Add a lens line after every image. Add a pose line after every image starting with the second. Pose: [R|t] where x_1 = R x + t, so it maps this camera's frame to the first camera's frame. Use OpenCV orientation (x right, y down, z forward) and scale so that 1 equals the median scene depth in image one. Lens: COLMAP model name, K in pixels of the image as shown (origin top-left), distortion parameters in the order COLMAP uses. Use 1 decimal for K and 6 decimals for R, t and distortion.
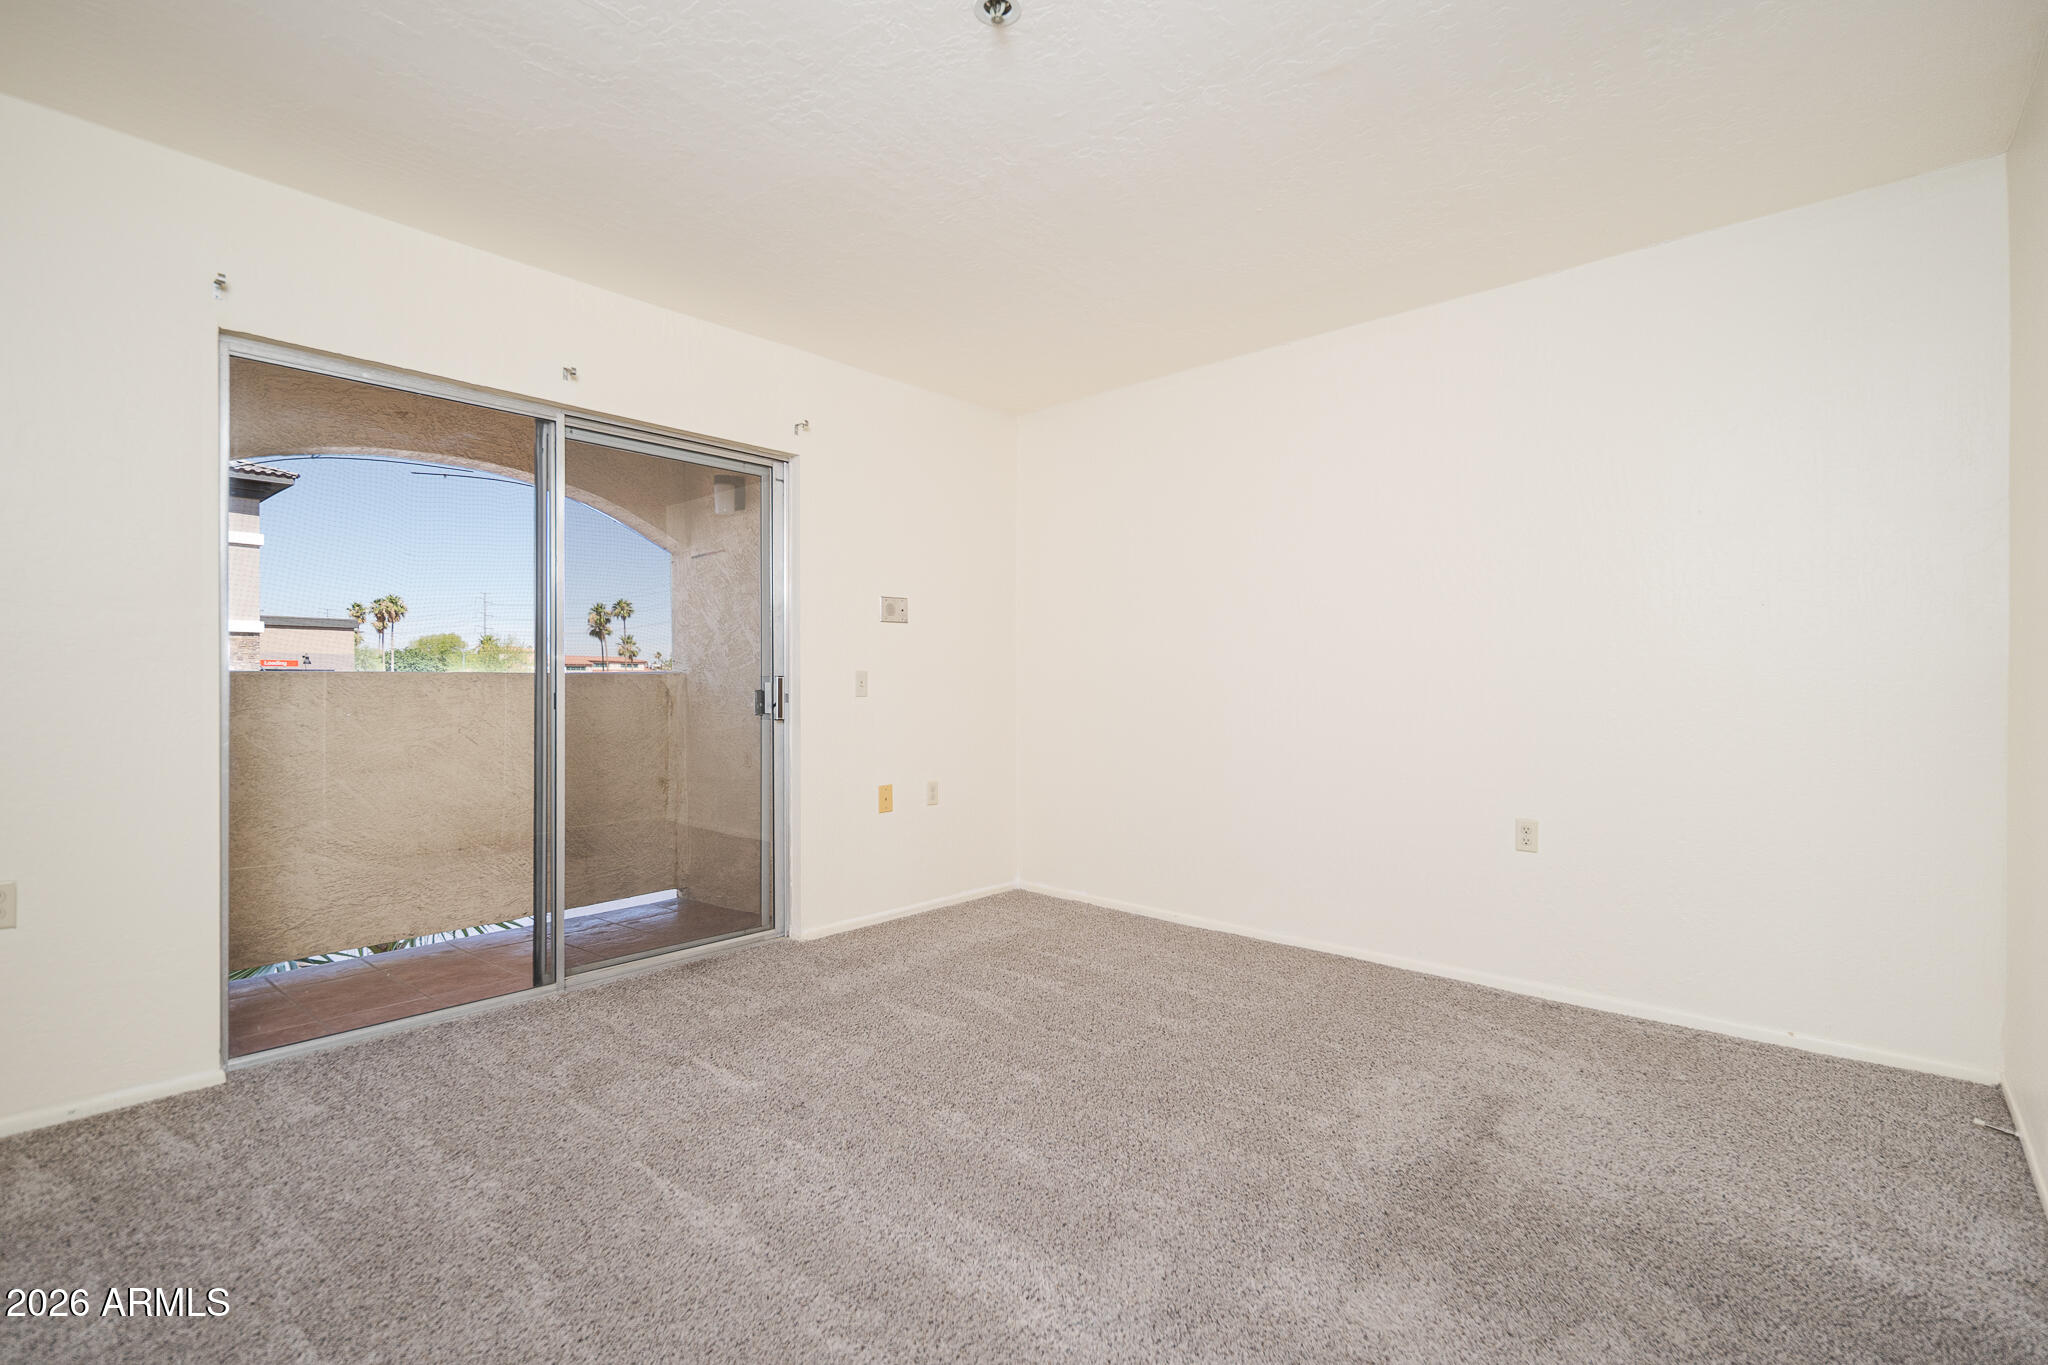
lens RADIAL K [[912.3, 0, 1022.9], [0, 912.3, 692.7], [0, 0, 1]] dist [0.001036, -0.000829]
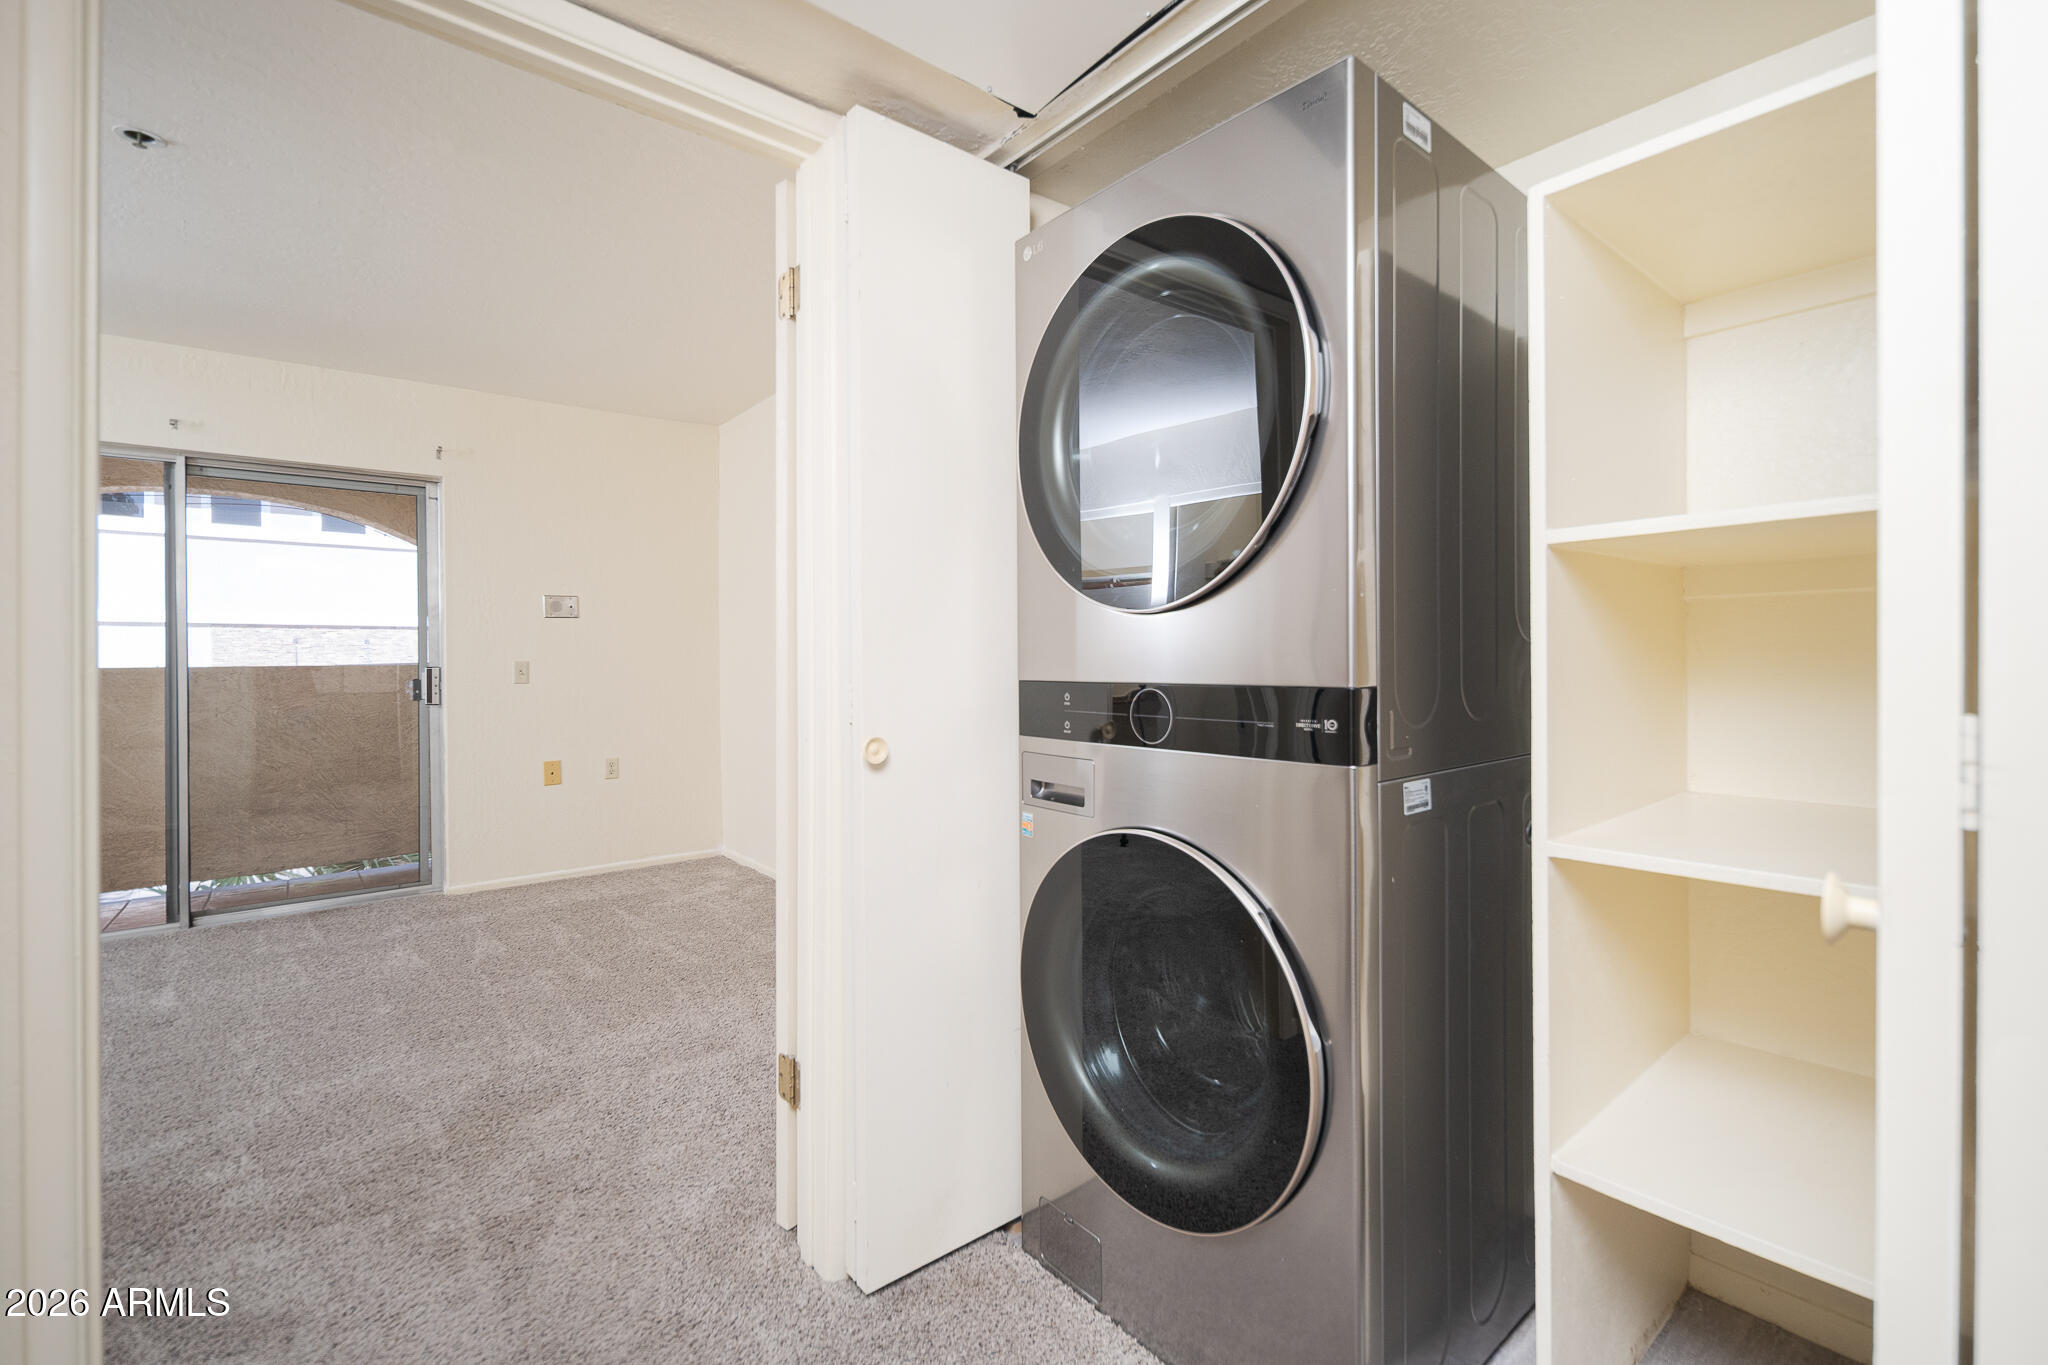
lens RADIAL K [[912.3, 0, 1029.2], [0, 912.3, 666.6], [0, 0, 1]] dist [0.001036, -0.000829]
pose [[0.991079, -0.006808, -0.133101, 0.640466], [0.007287, 0.999969, 0.003114, -0.017298], [0.133076, -0.004056, 0.991098, -0.050819]]
